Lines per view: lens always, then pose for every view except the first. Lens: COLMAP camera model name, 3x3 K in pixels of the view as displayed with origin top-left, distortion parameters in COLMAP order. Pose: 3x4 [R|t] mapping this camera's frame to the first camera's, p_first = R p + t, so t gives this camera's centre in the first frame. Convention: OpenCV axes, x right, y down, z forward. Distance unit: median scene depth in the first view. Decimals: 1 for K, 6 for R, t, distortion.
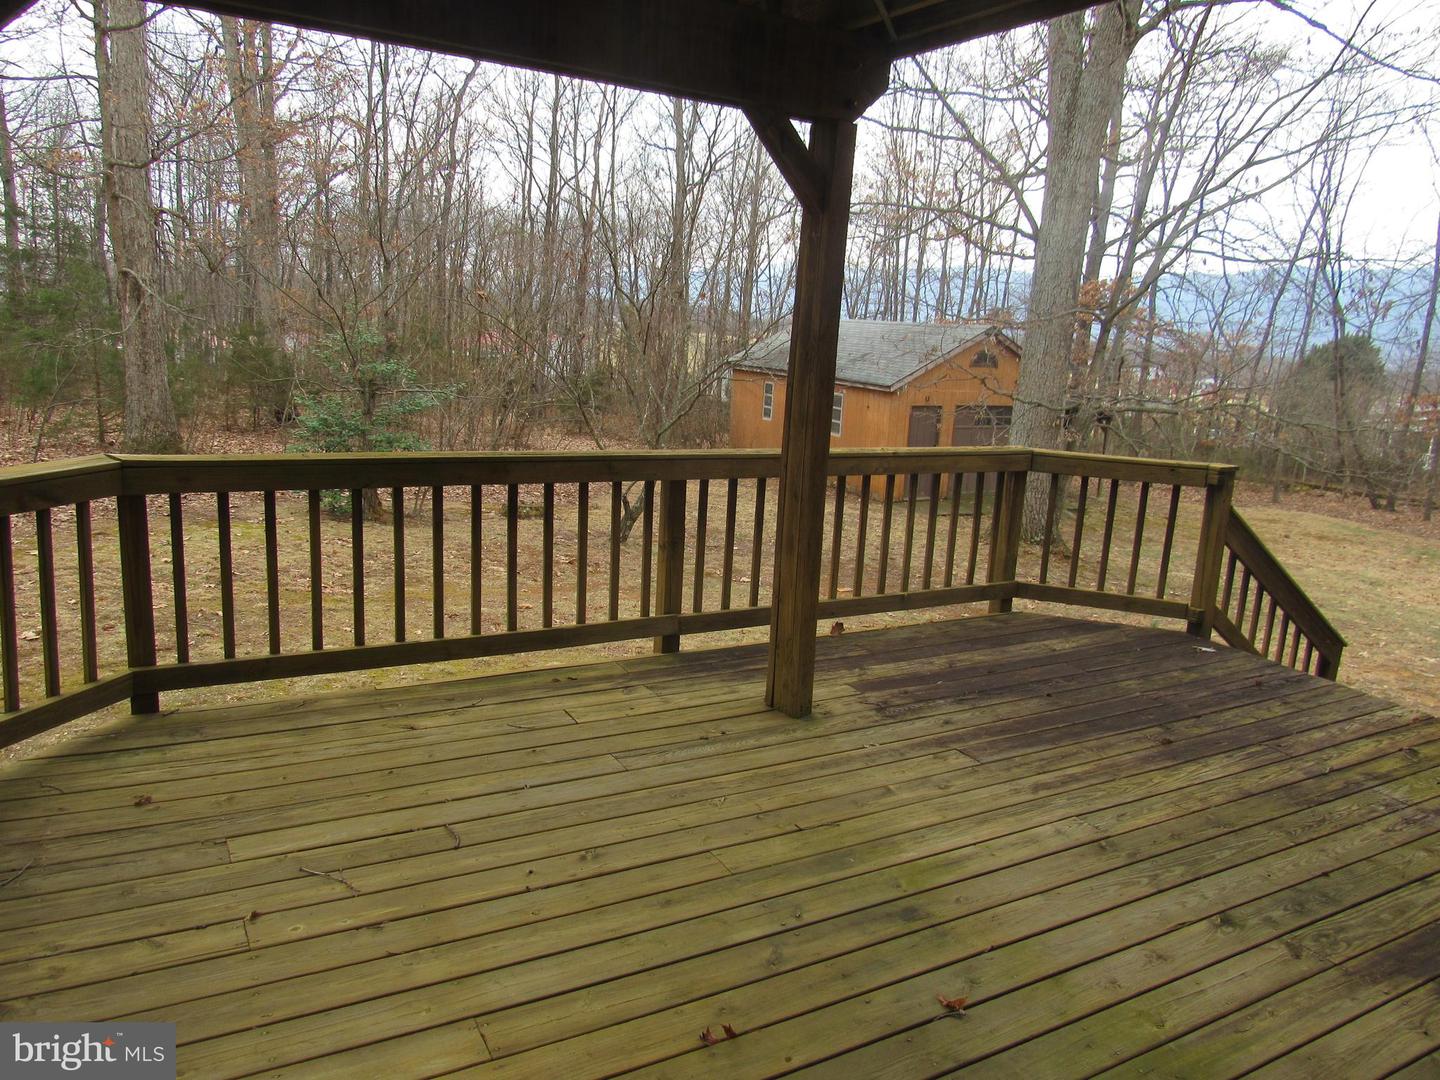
lens RADIAL K [[1041.1, 0, 720.0], [0, 1041.1, 540.0], [0, 0, 1]] dist [-0.031173, 0.025848]
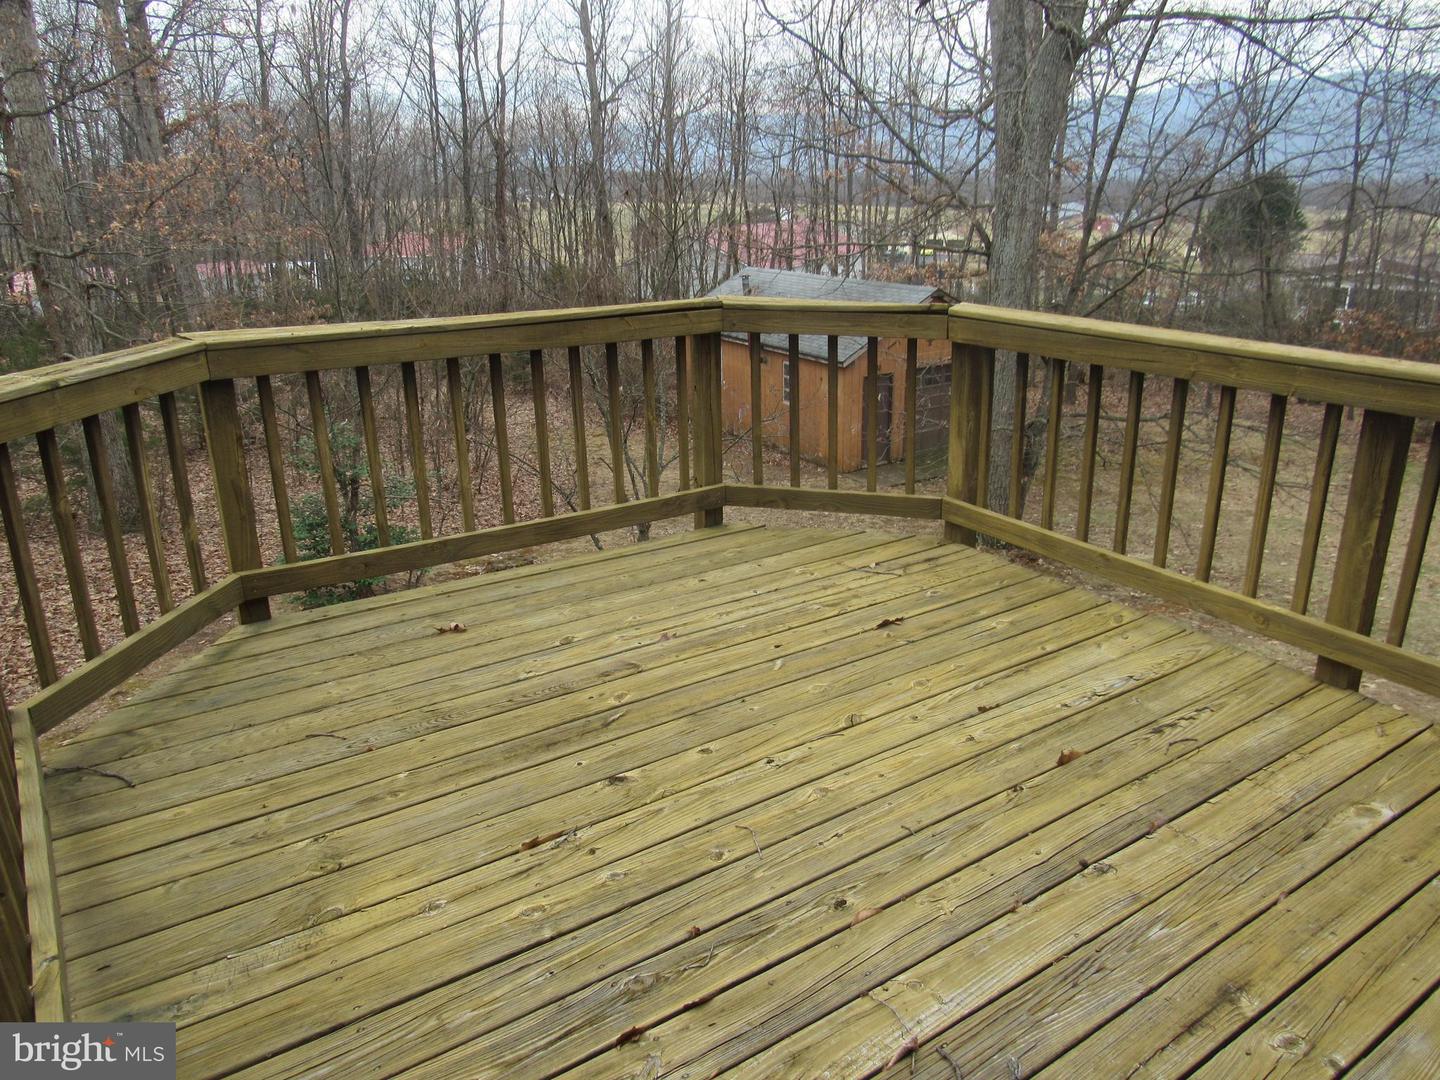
lens RADIAL K [[1038.3, 0, 720.0], [0, 1038.3, 540.0], [0, 0, 1]] dist [-0.019124, 0.005870]
pose [[0.994278, -0.091483, 0.055160, -0.019167], [0.083493, 0.987599, 0.132956, -0.088636], [-0.066639, -0.127590, 0.989586, -0.010426]]
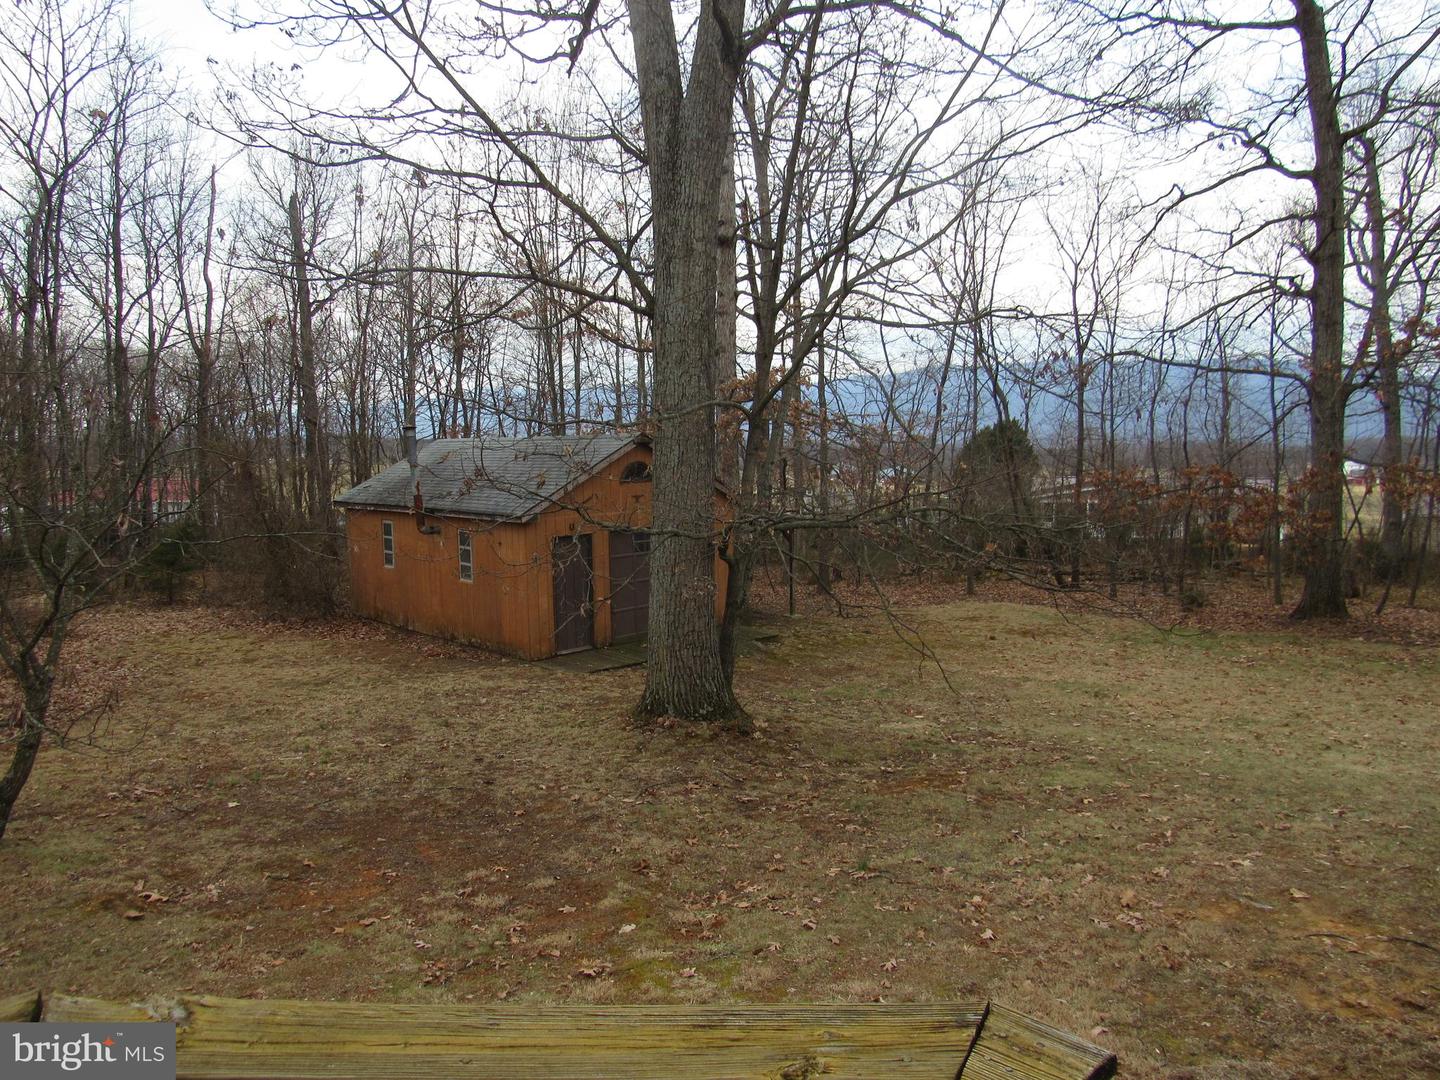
lens RADIAL K [[1041.1, 0, 720.0], [0, 1041.1, 540.0], [0, 0, 1]] dist [-0.031173, 0.025848]
pose [[0.958813, -0.095828, 0.267384, 0.070282], [0.124781, 0.987774, -0.093444, -0.027067], [-0.255160, 0.122960, 0.959049, 0.147506]]
